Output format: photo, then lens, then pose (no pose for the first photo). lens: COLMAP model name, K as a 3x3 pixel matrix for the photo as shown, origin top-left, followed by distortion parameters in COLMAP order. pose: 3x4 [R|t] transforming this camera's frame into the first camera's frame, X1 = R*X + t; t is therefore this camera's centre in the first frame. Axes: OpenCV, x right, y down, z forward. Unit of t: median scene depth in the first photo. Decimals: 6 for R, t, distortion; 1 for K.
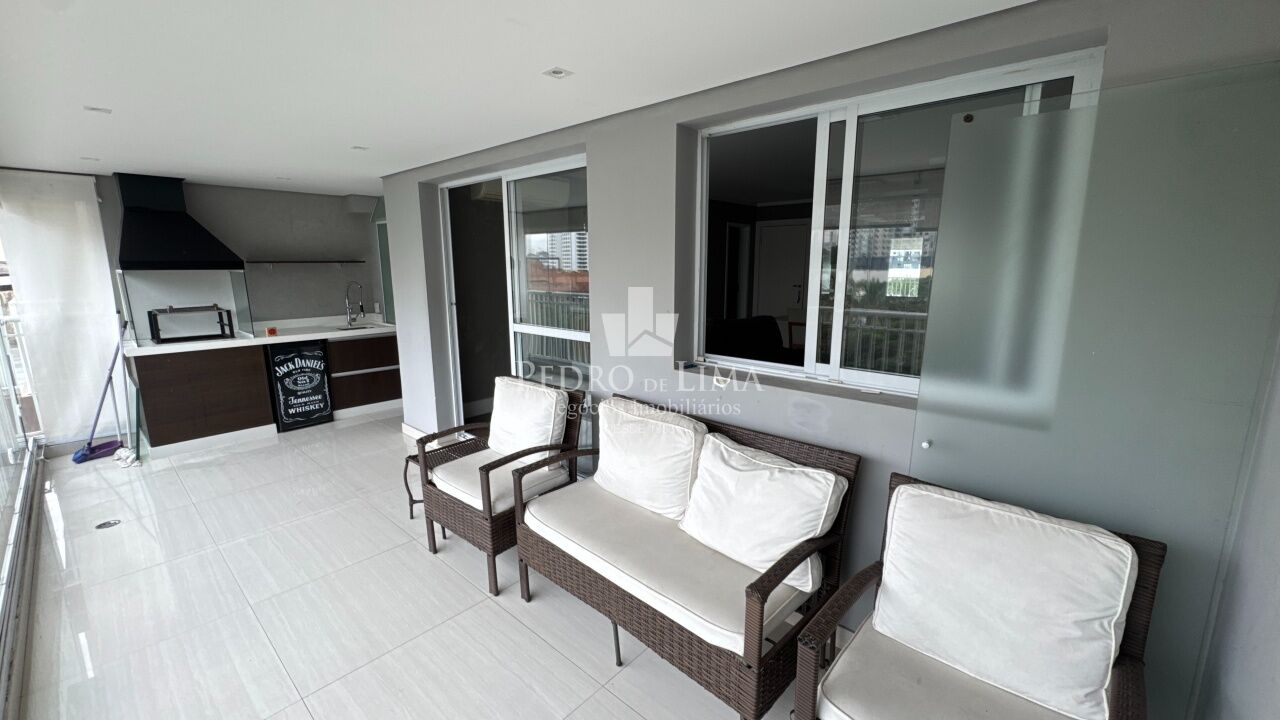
lens RADIAL K [[512.9, 0, 643.7], [0, 512.9, 359.4], [0, 0, 1]] dist [-0.004354, 0.000094]
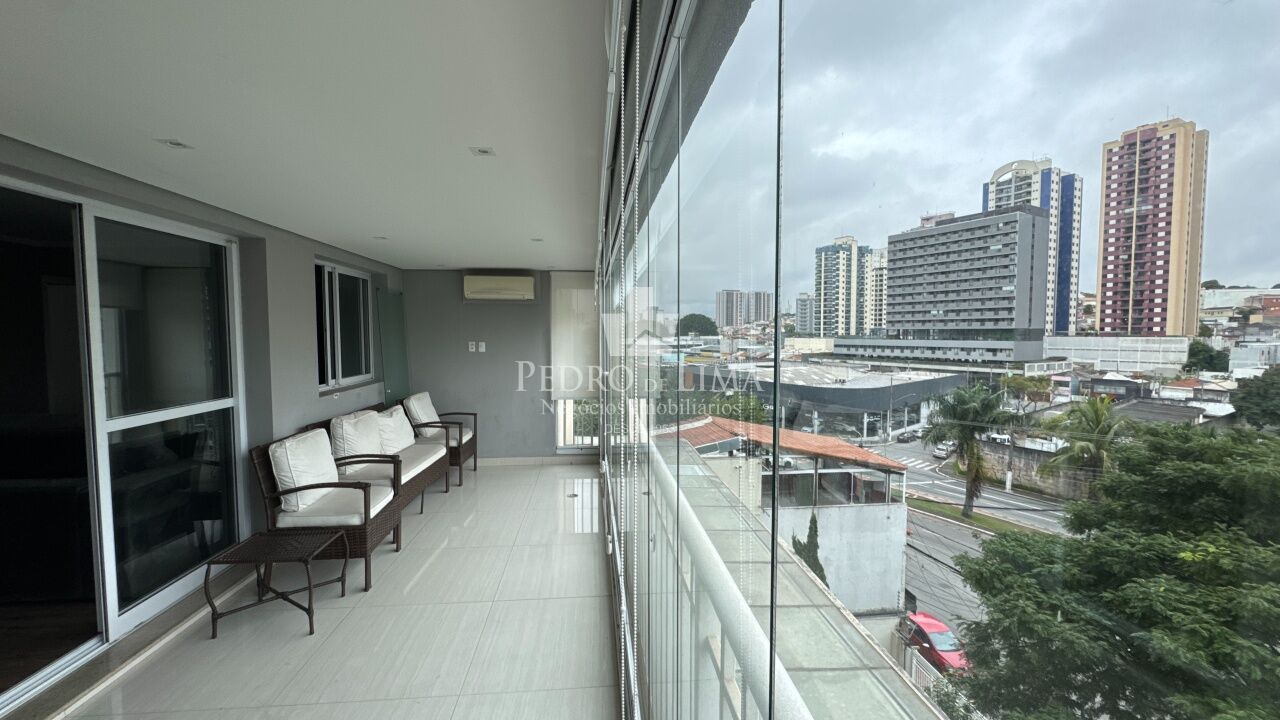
lens RADIAL K [[512.9, 0, 642.7], [0, 512.9, 360.2], [0, 0, 1]] dist [-0.004354, 0.000094]
pose [[-0.737605, -0.034276, 0.674362, -1.220192], [0.125976, 0.974190, 0.187305, -0.184402], [-0.663377, 0.223110, -0.714249, 0.996333]]
